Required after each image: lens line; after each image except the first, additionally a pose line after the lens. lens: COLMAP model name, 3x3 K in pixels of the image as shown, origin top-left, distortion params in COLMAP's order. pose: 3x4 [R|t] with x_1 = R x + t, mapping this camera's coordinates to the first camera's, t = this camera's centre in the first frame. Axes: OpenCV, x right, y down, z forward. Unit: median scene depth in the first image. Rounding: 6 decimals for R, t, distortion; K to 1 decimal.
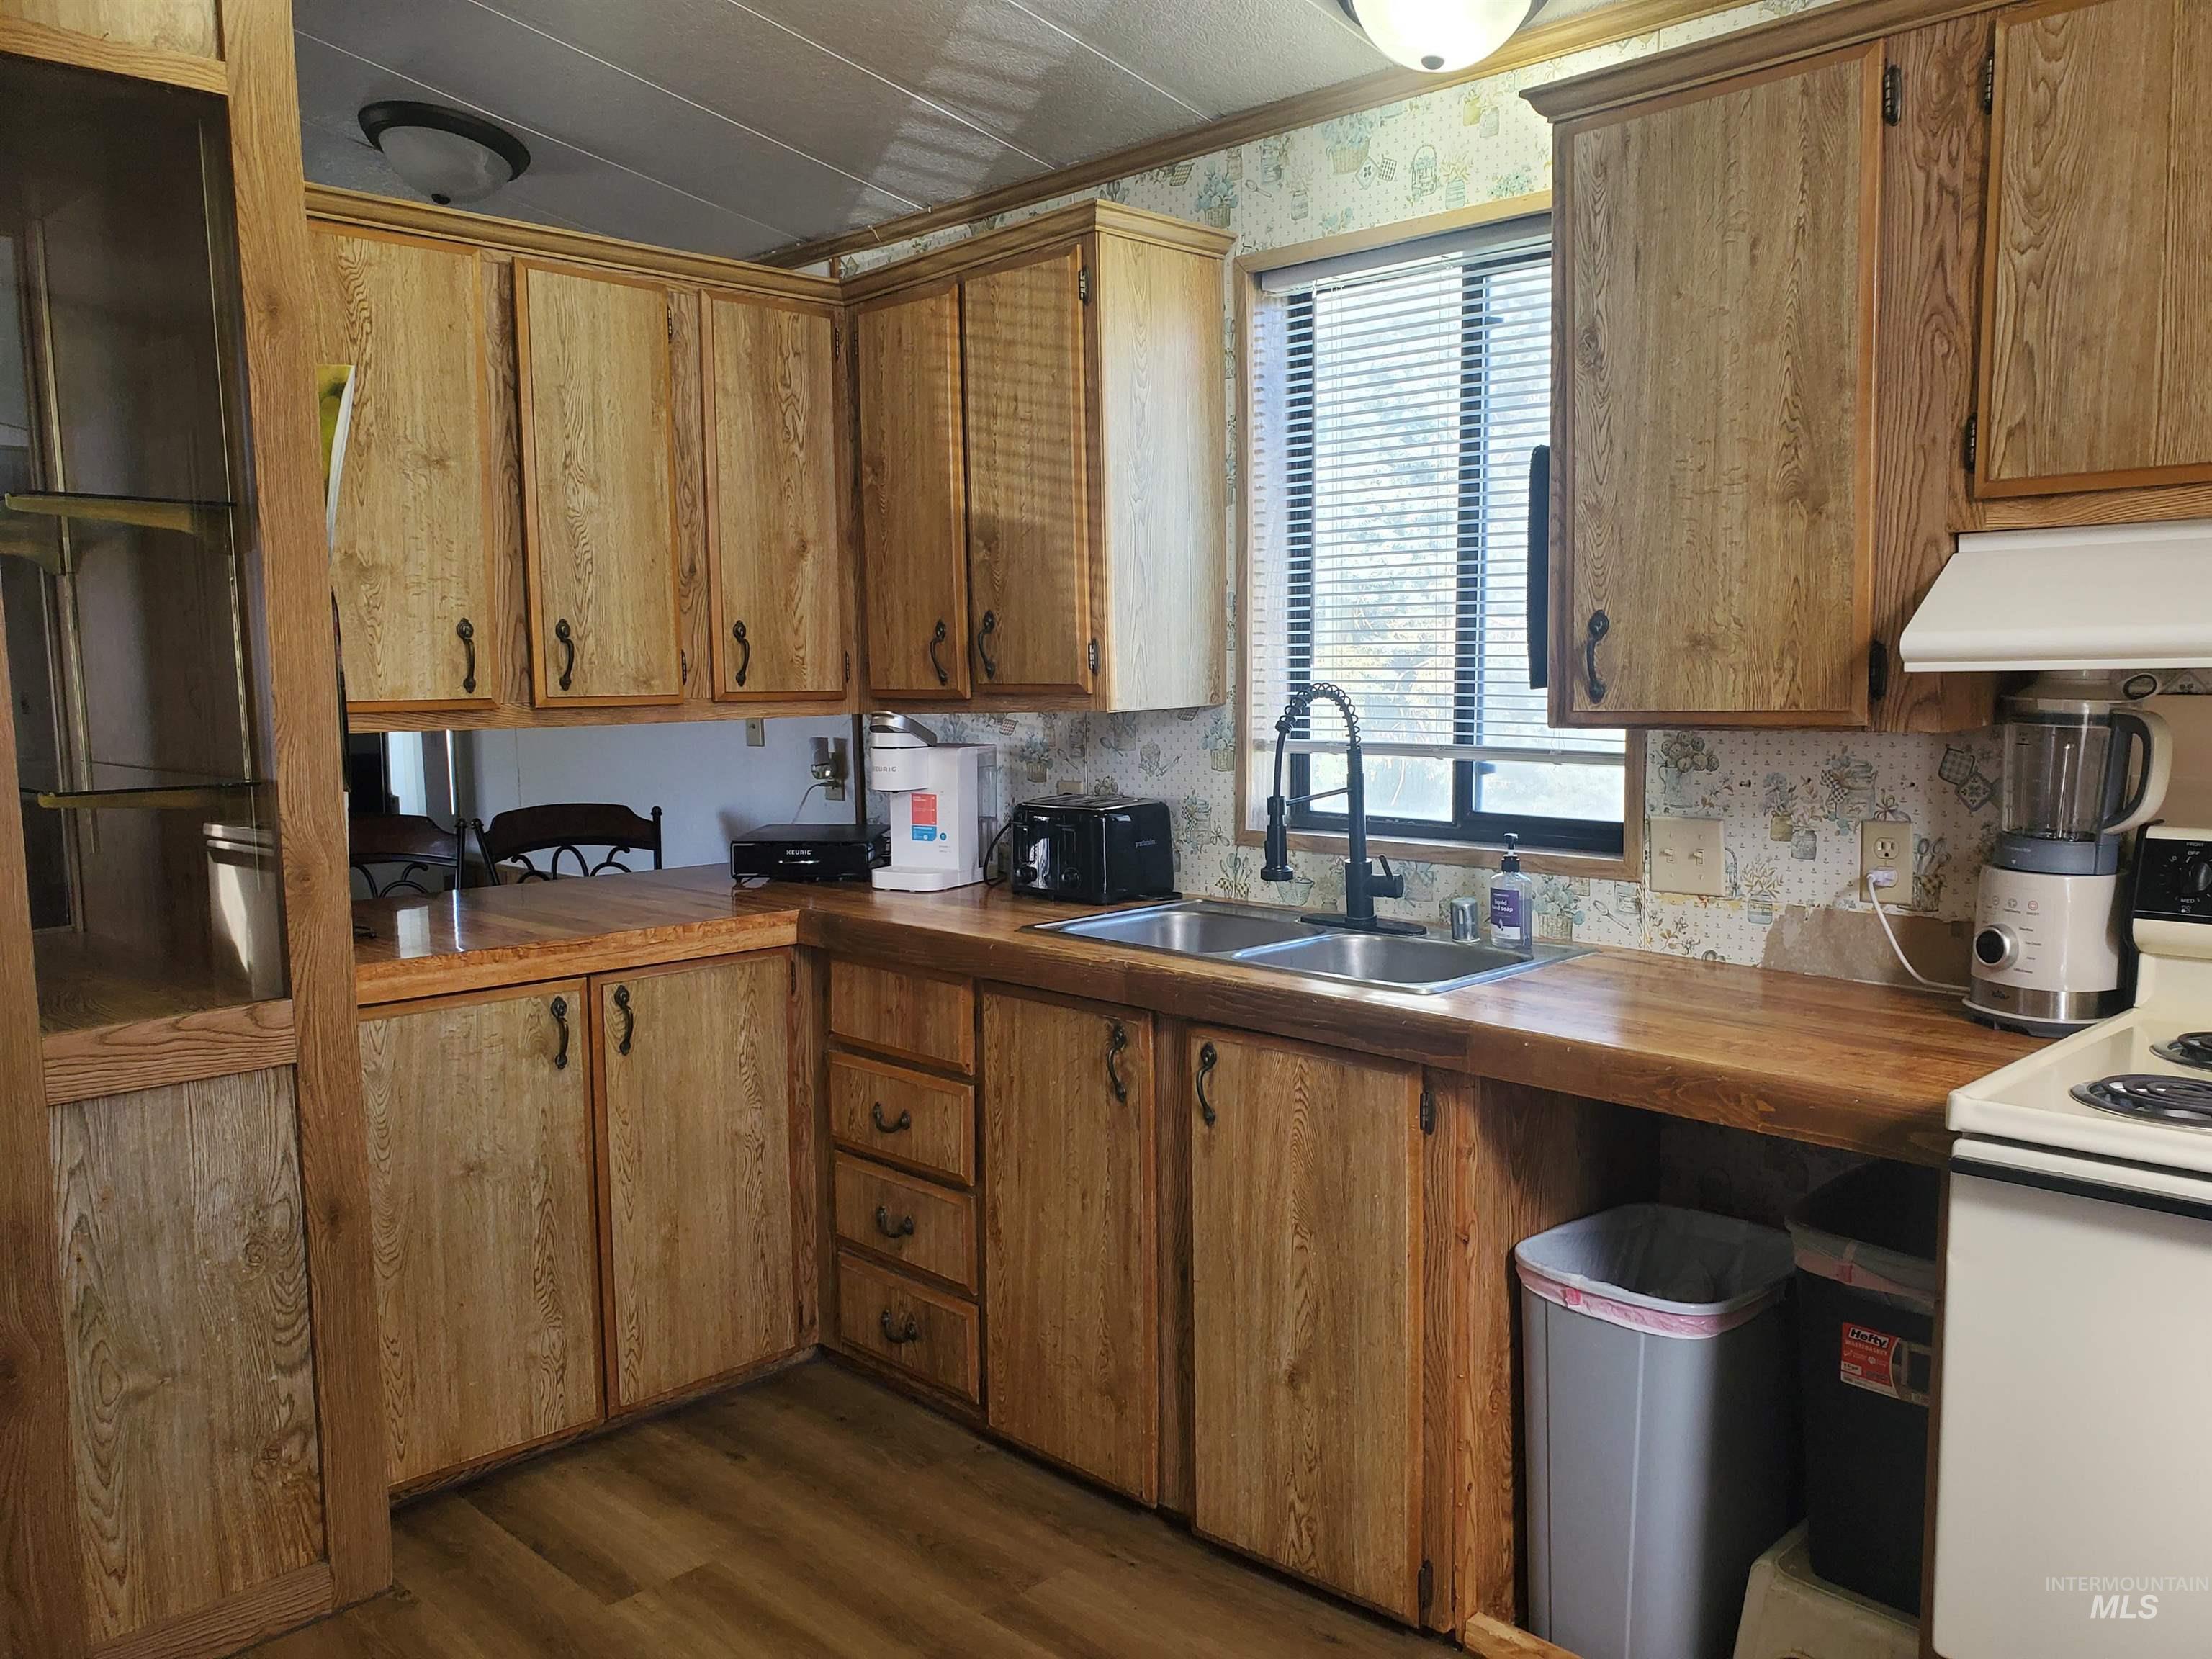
lens RADIAL K [[1656.7, 0, 1095.4], [0, 1656.7, 850.0], [0, 0, 1]] dist [0.030567, -0.022817]
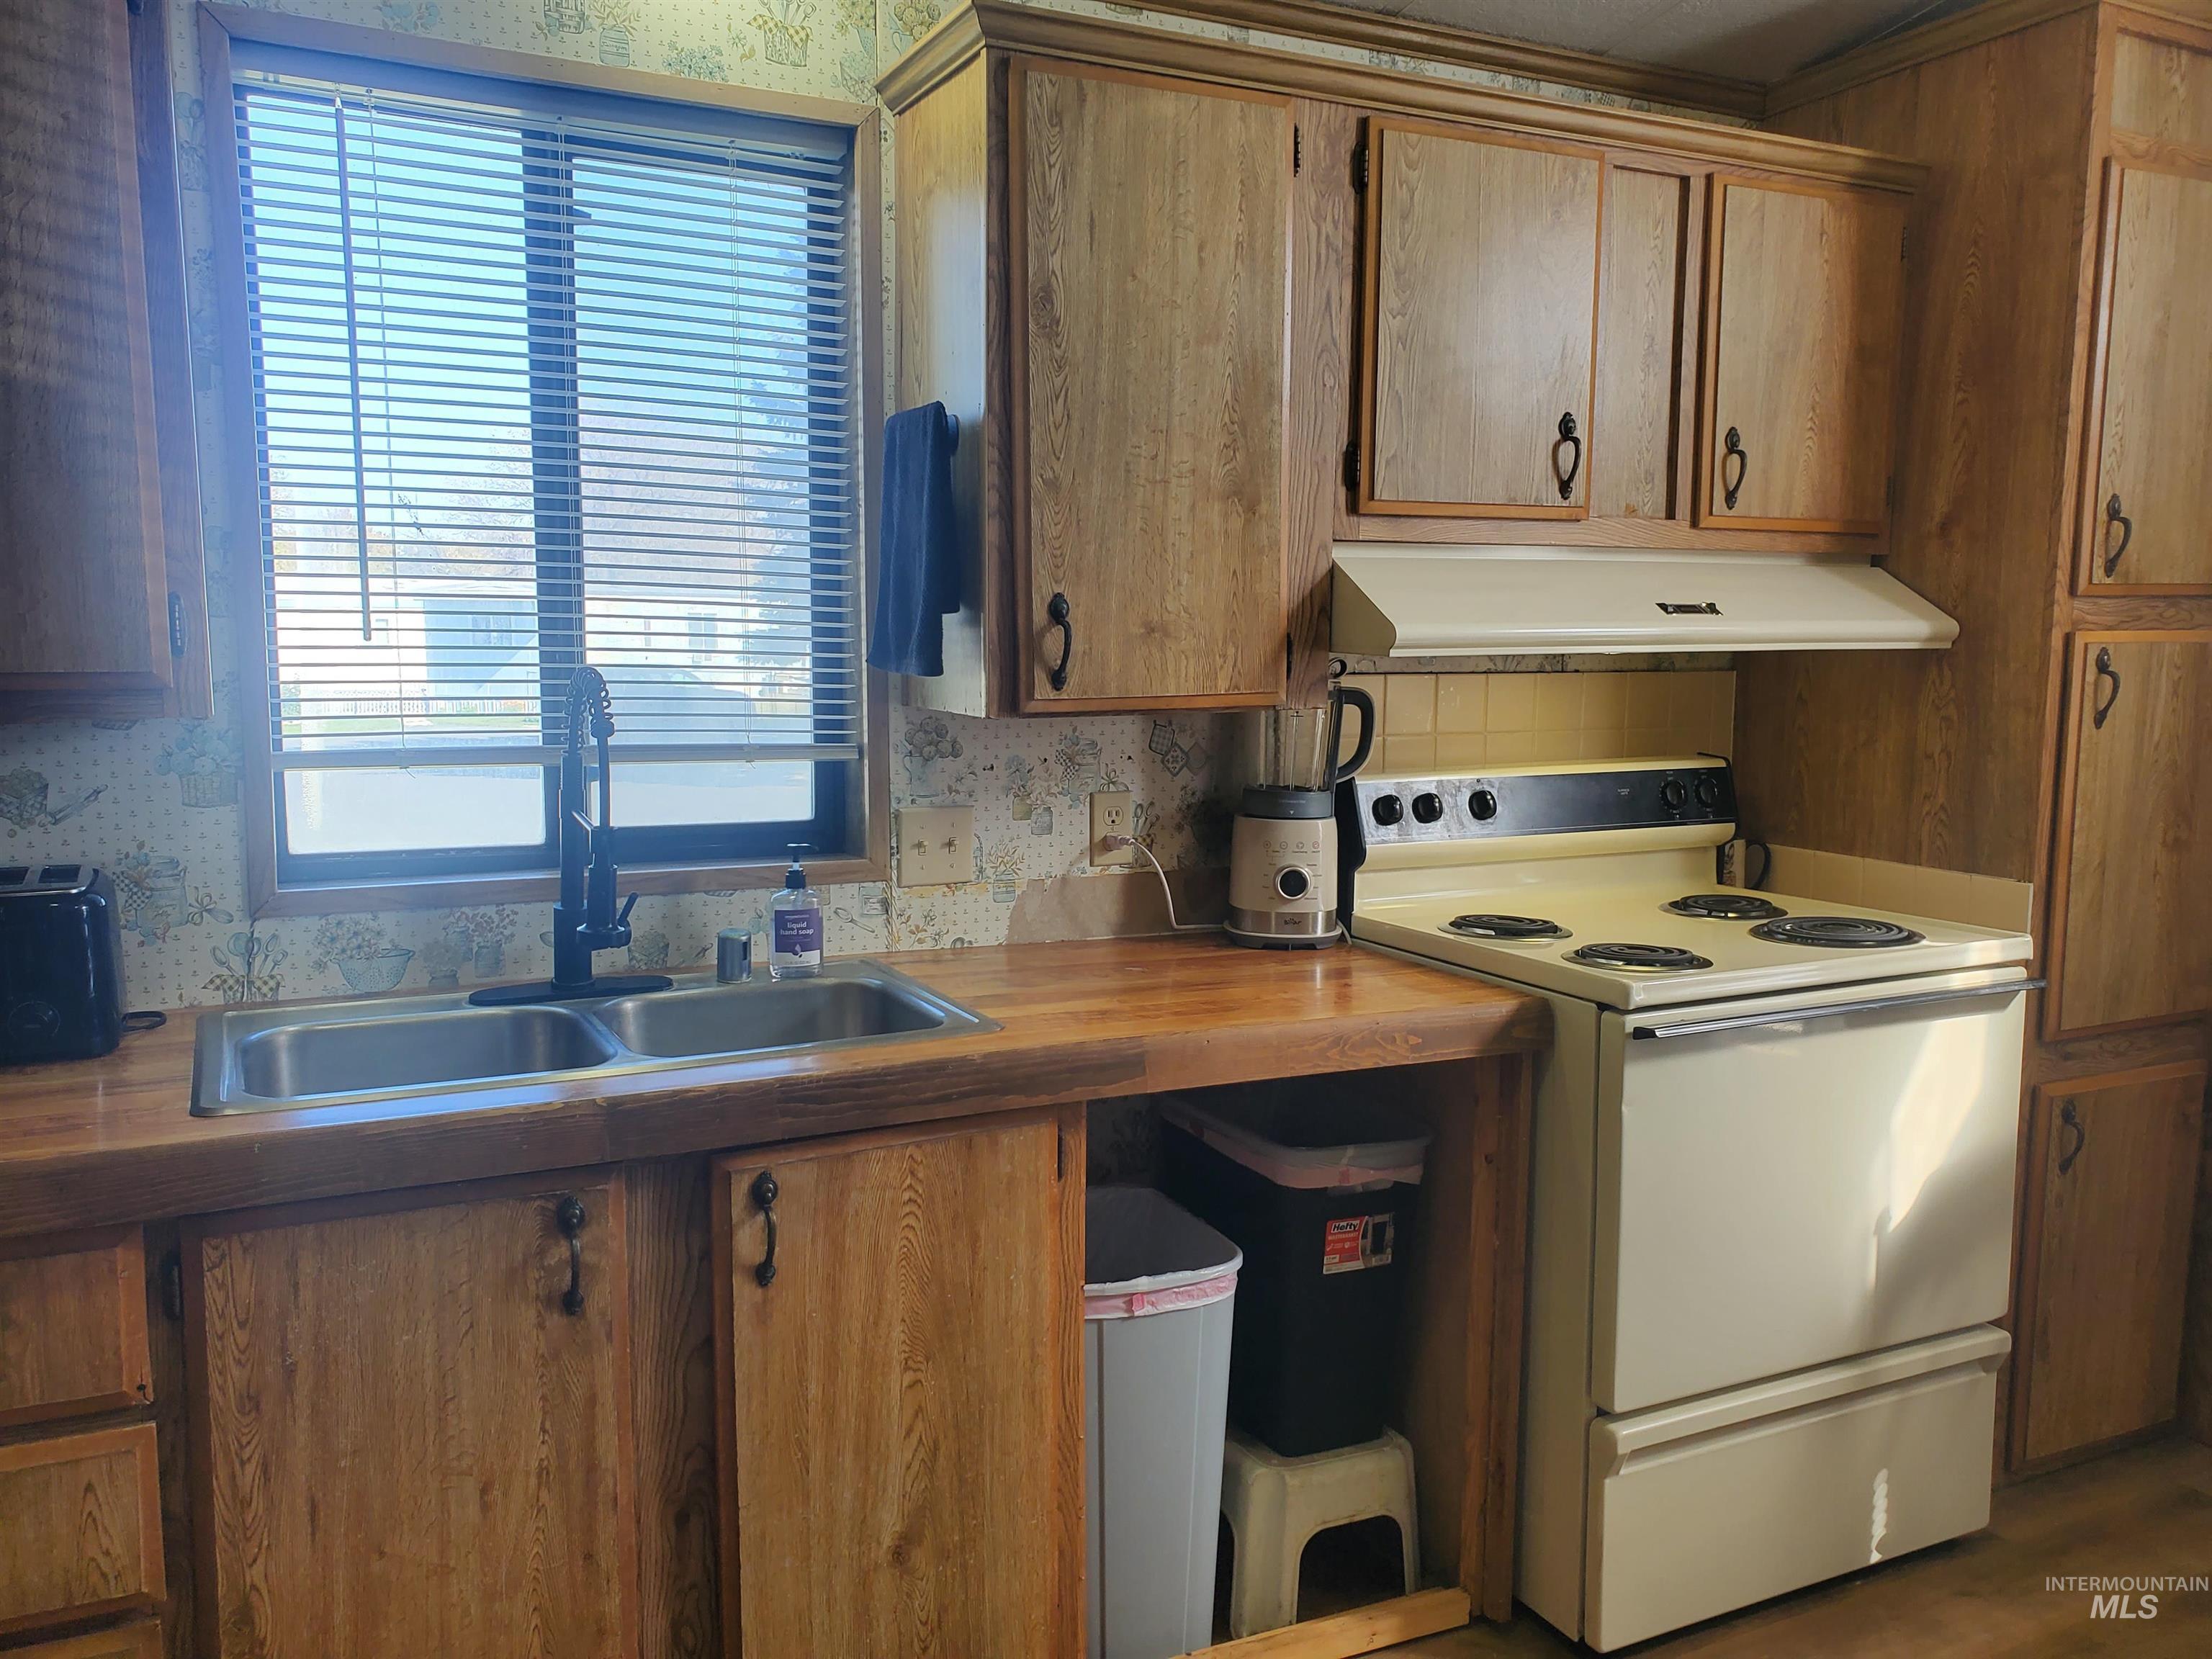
lens RADIAL K [[1656.7, 0, 1092.4], [0, 1656.7, 849.0], [0, 0, 1]] dist [0.030567, -0.022817]
pose [[0.355283, -0.111783, 0.928051, -0.576217], [0.097640, 0.991831, 0.082086, -0.073896], [-0.929645, 0.061451, 0.363295, 0.639373]]
